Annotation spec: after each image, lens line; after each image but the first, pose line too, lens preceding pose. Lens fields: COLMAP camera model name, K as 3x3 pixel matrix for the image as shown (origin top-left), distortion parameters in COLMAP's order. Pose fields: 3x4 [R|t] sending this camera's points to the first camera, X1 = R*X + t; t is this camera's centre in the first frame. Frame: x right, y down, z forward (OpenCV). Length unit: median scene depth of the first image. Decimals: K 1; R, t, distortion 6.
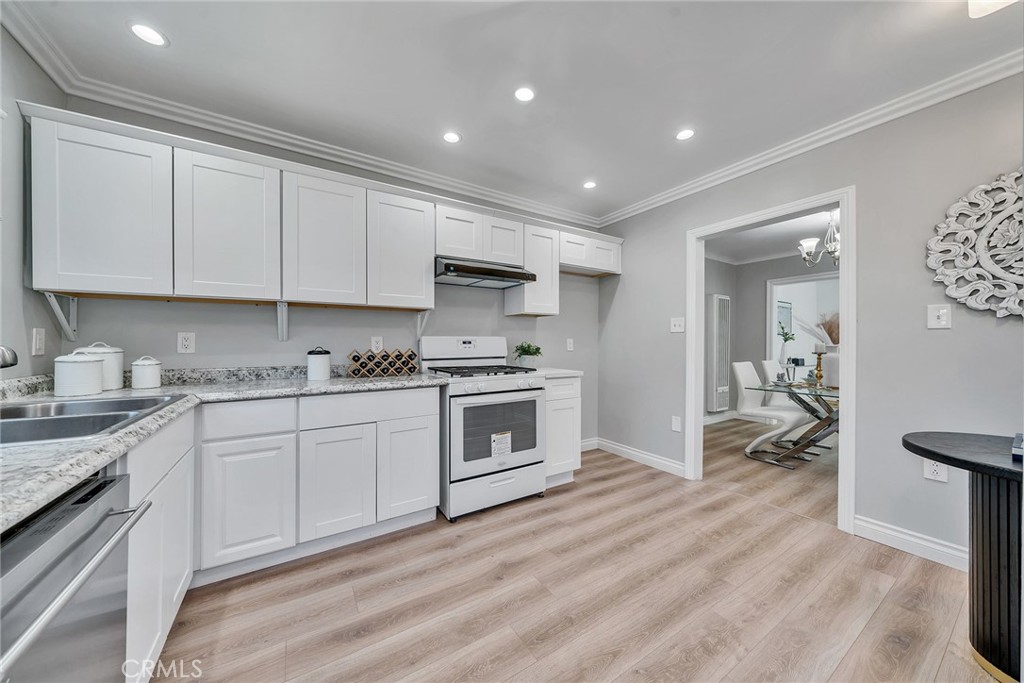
lens RADIAL K [[347.1, 0, 514.1], [0, 347.1, 339.1], [0, 0, 1]] dist [-0.002297, -0.000176]
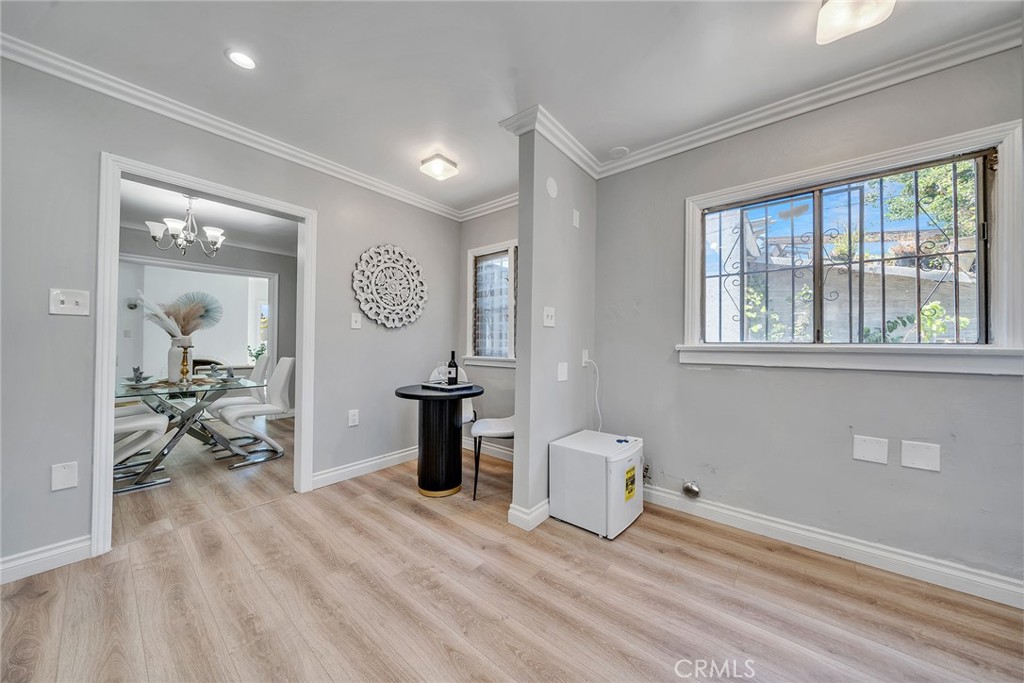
lens RADIAL K [[347.1, 0, 514.1], [0, 347.1, 339.1], [0, 0, 1]] dist [-0.002297, -0.000176]
pose [[-0.309351, 0.002626, 0.950944, -0.505202], [-0.023165, 0.999679, -0.010296, 0.016116], [-0.950666, -0.025213, -0.309191, 0.814595]]
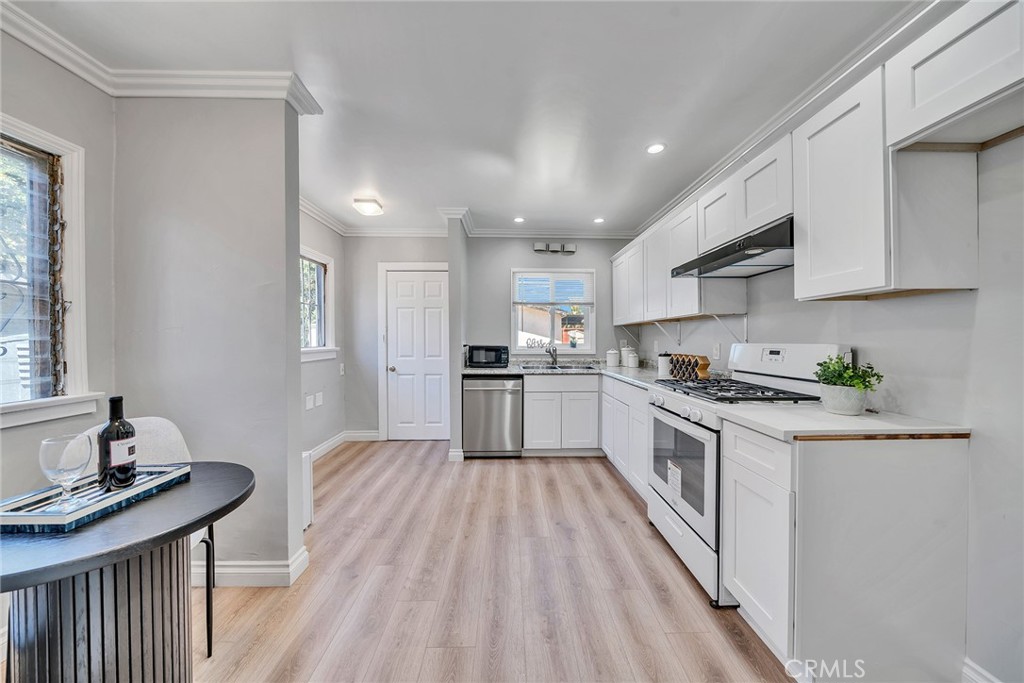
lens RADIAL K [[347.1, 0, 514.1], [0, 347.1, 339.1], [0, 0, 1]] dist [-0.002297, -0.000176]
pose [[-0.522092, -0.000040, -0.852889, 1.133276], [0.010093, 0.999930, -0.006224, -0.027268], [0.852830, -0.011858, -0.522055, 1.474231]]
